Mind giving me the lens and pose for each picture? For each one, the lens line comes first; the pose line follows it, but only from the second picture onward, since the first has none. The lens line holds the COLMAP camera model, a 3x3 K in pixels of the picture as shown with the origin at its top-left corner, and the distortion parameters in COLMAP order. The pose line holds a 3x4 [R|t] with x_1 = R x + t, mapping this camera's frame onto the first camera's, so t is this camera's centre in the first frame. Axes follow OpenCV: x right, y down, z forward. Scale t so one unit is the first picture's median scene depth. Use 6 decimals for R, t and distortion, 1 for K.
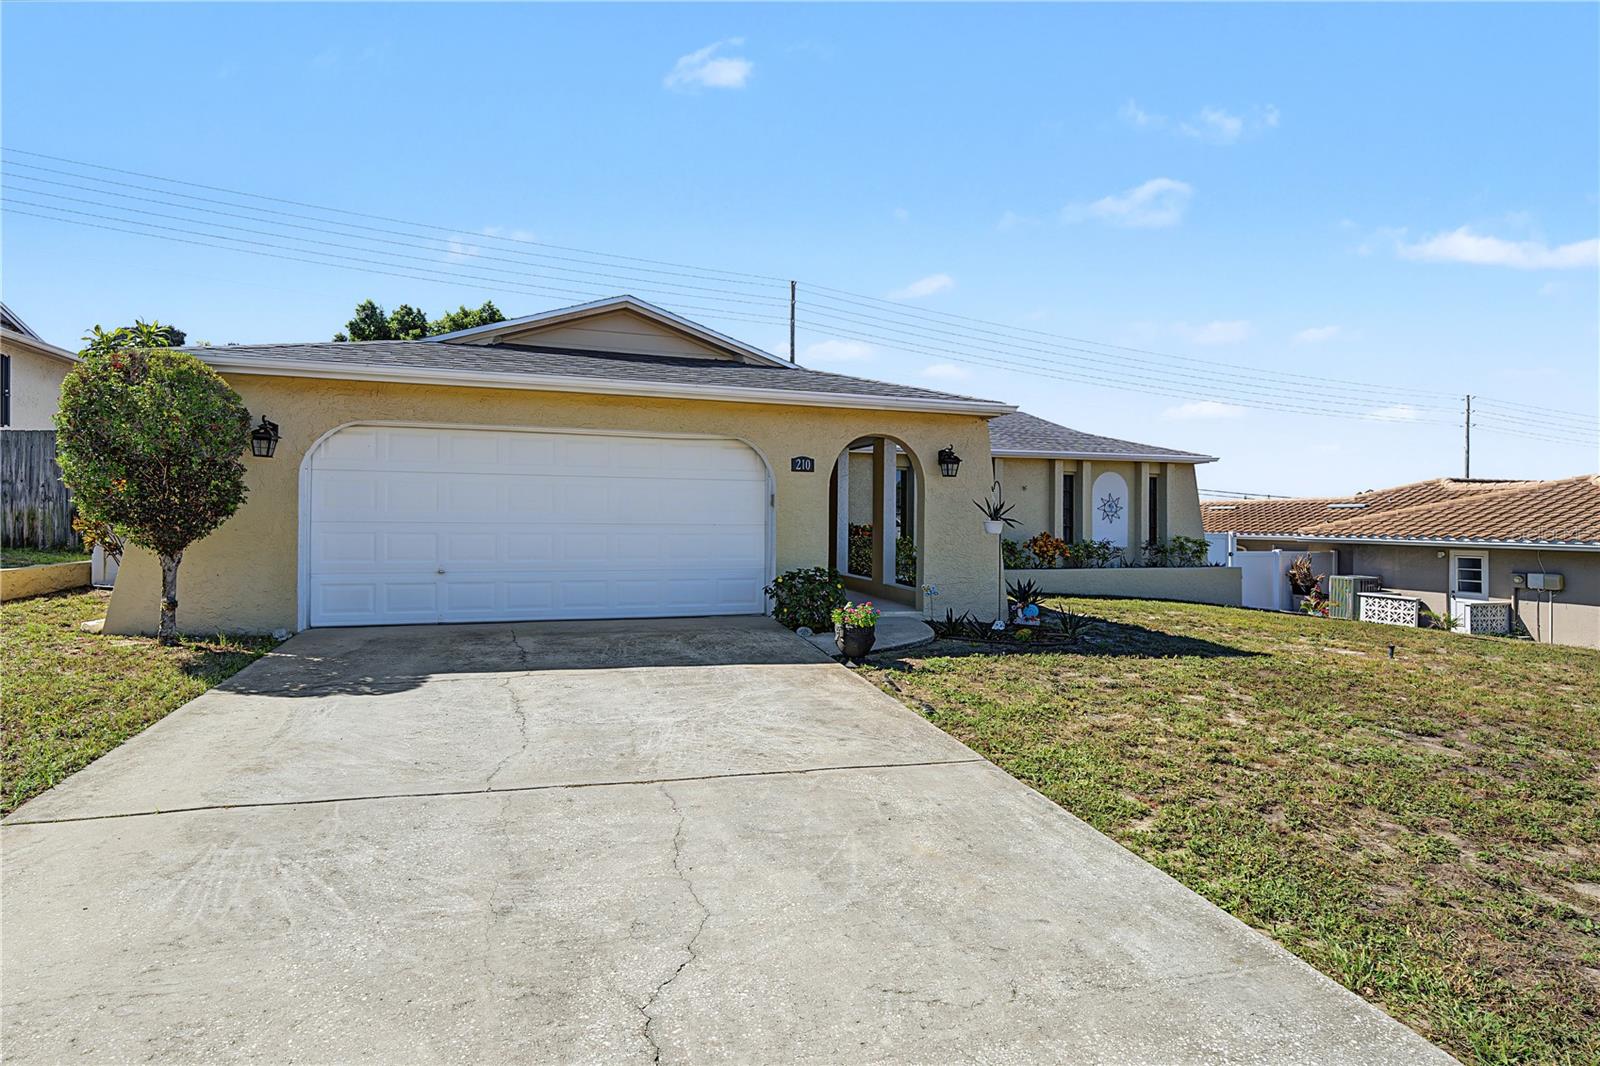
lens RADIAL K [[795.7, 0, 792.6], [0, 795.7, 529.2], [0, 0, 1]] dist [0.002294, -0.000539]
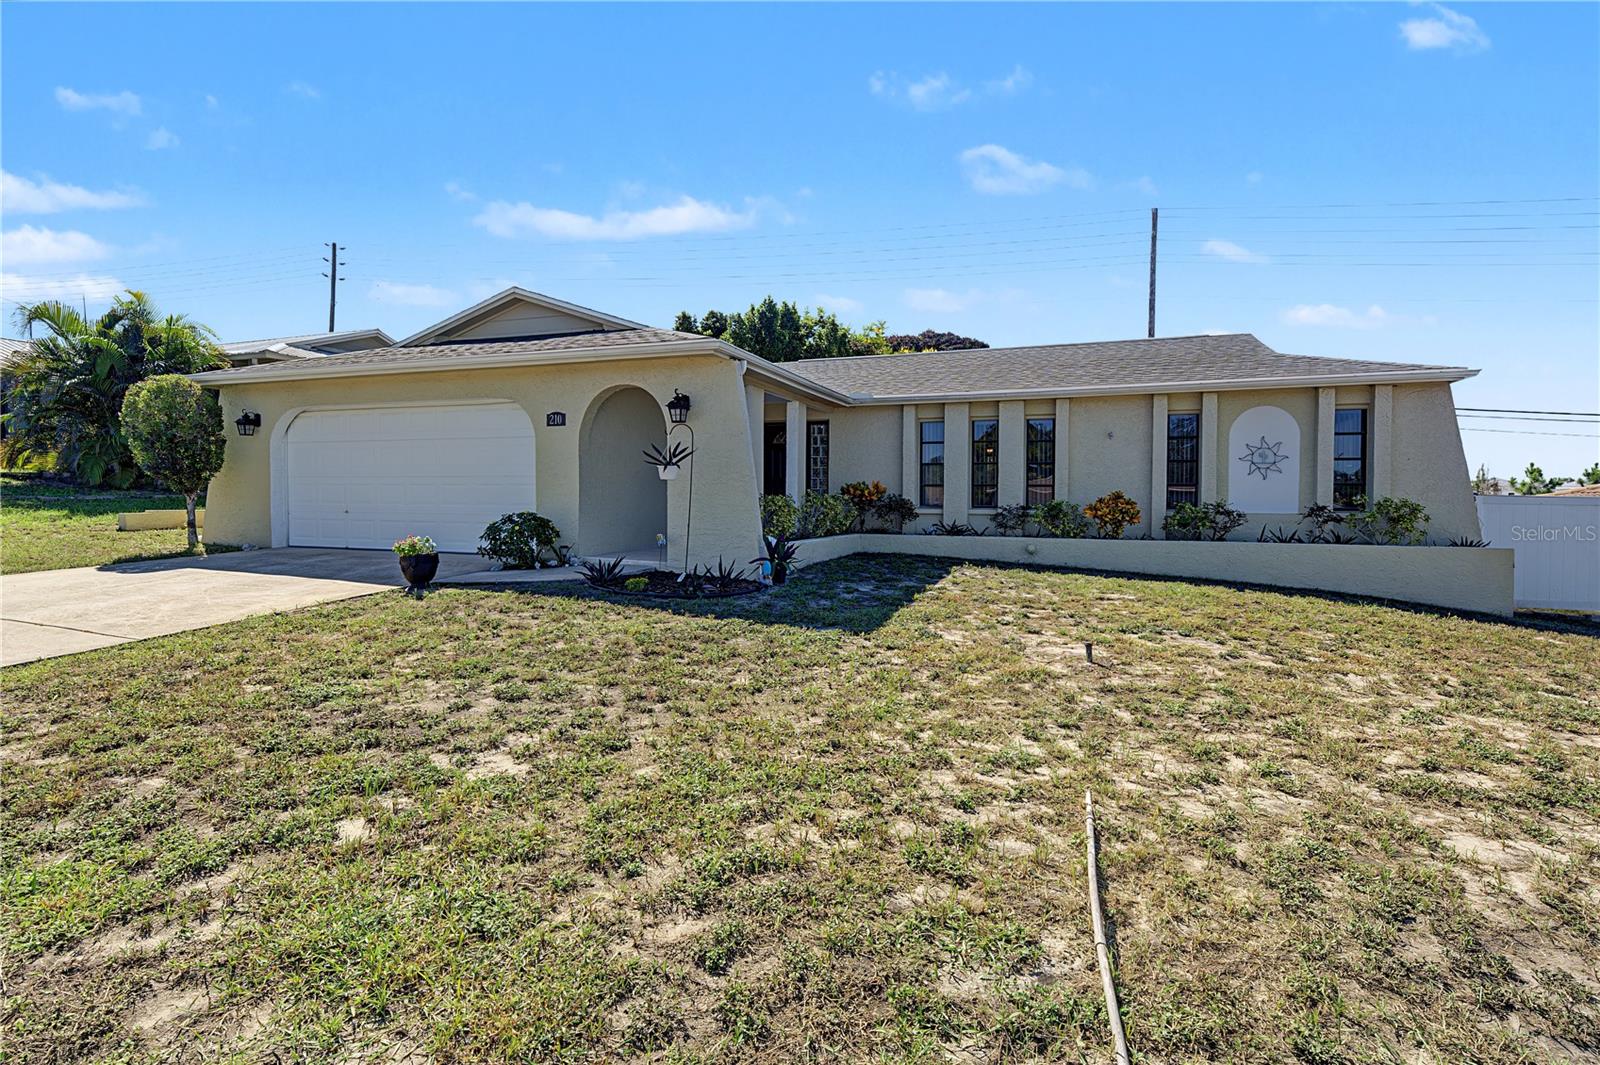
lens RADIAL K [[795.7, 0, 787.0], [0, 795.7, 538.1], [0, 0, 1]] dist [0.002294, -0.000539]
pose [[0.777848, 0.028557, -0.627803, 0.871367], [-0.006378, 0.999274, 0.037552, 0.035044], [0.628420, -0.025206, 0.777466, 0.318937]]
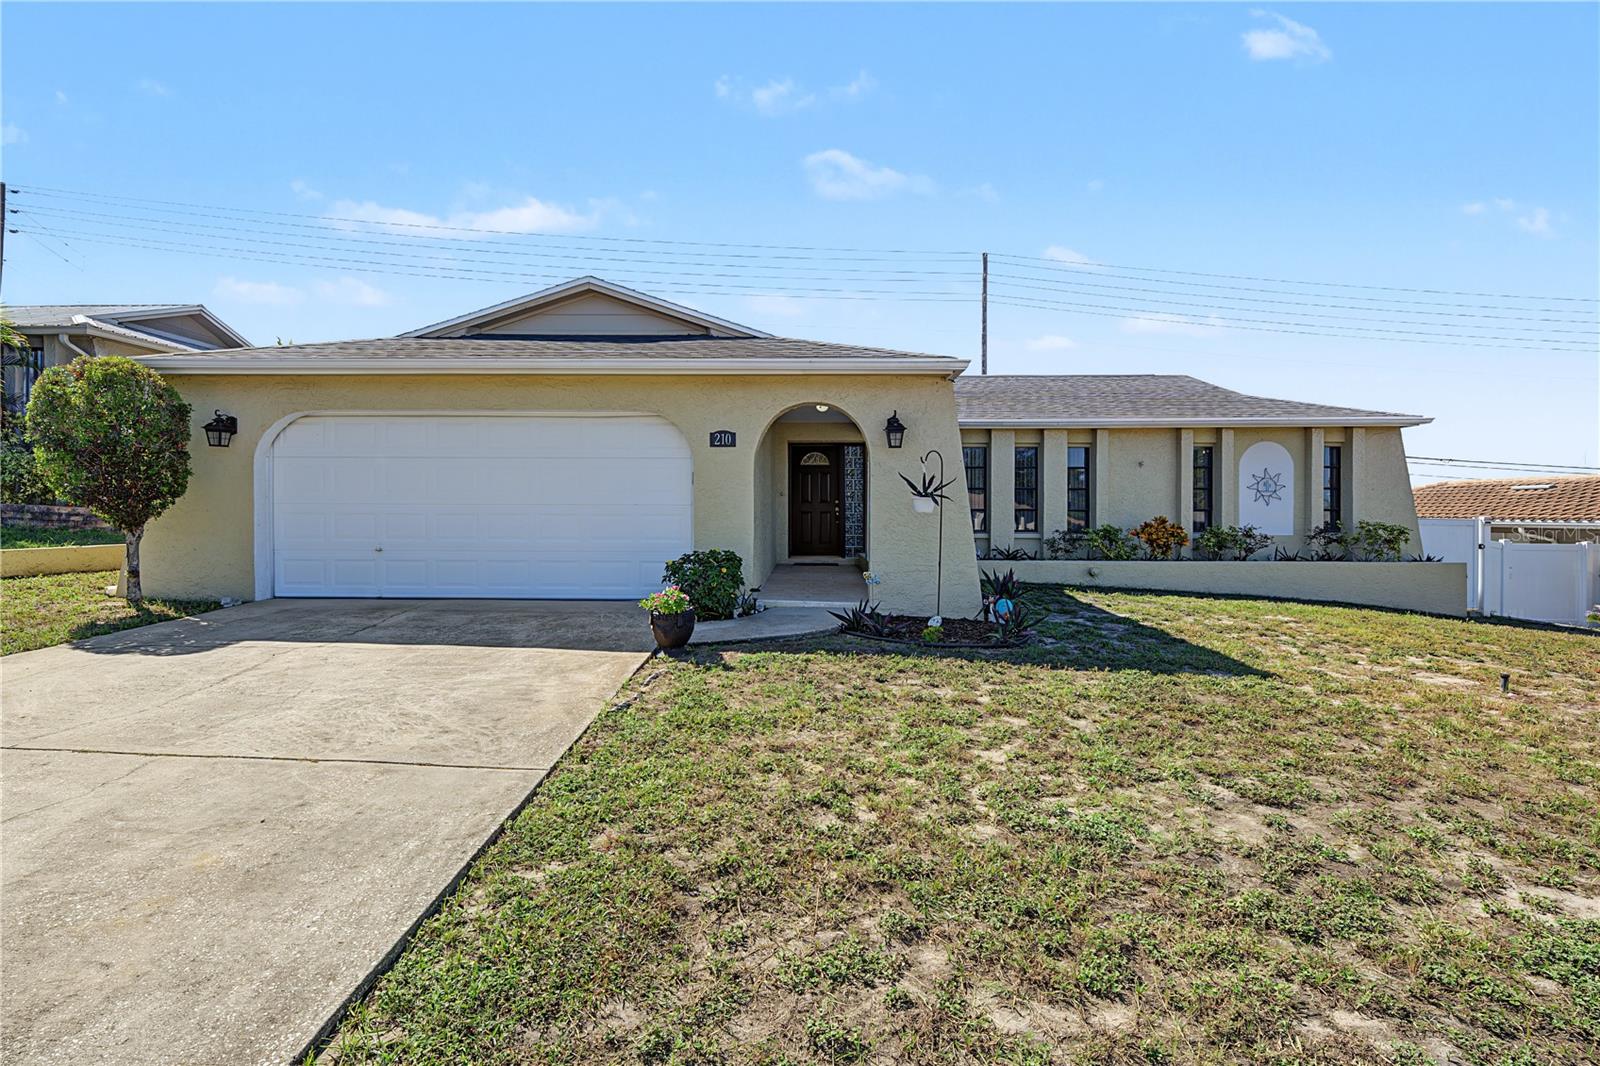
lens RADIAL K [[795.7, 0, 793.6], [0, 795.7, 530.0], [0, 0, 1]] dist [0.002294, -0.000539]
pose [[0.943158, 0.002191, -0.332337, 0.365990], [0.001403, 0.999943, 0.010575, 0.013481], [0.332341, -0.010440, 0.943101, 0.141648]]
